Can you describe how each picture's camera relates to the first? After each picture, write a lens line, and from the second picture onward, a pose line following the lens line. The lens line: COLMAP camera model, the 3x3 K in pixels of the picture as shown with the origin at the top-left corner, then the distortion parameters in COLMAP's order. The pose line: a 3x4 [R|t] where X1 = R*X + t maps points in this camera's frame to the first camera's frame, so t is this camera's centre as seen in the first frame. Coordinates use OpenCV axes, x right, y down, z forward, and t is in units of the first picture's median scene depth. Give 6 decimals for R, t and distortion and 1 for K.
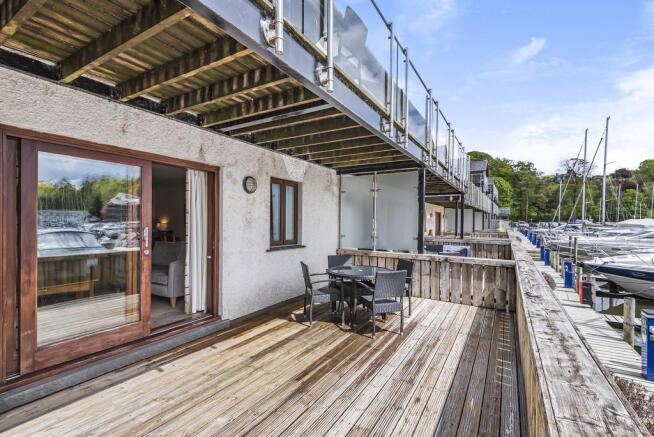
lens RADIAL K [[298.3, 0, 325.5], [0, 298.3, 221.4], [0, 0, 1]] dist [0.018870, -0.002532]
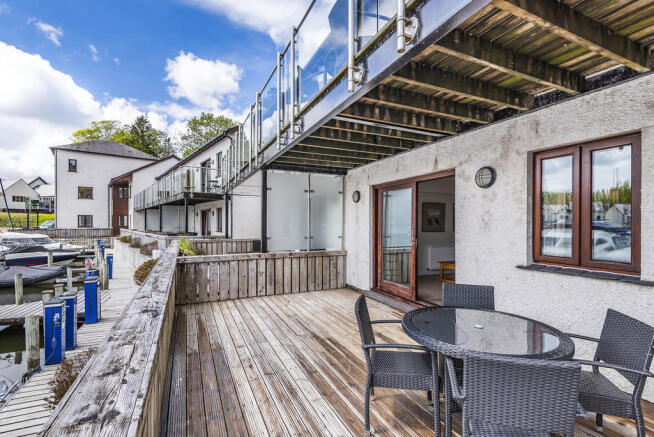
lens RADIAL K [[298.3, 0, 320.7], [0, 298.3, 220.3], [0, 0, 1]] dist [0.018870, -0.002532]
pose [[-0.567123, -0.019234, -0.823409, 0.910807], [-0.013439, 0.999810, -0.014099, 0.015377], [0.823524, 0.003070, -0.567274, 1.512570]]
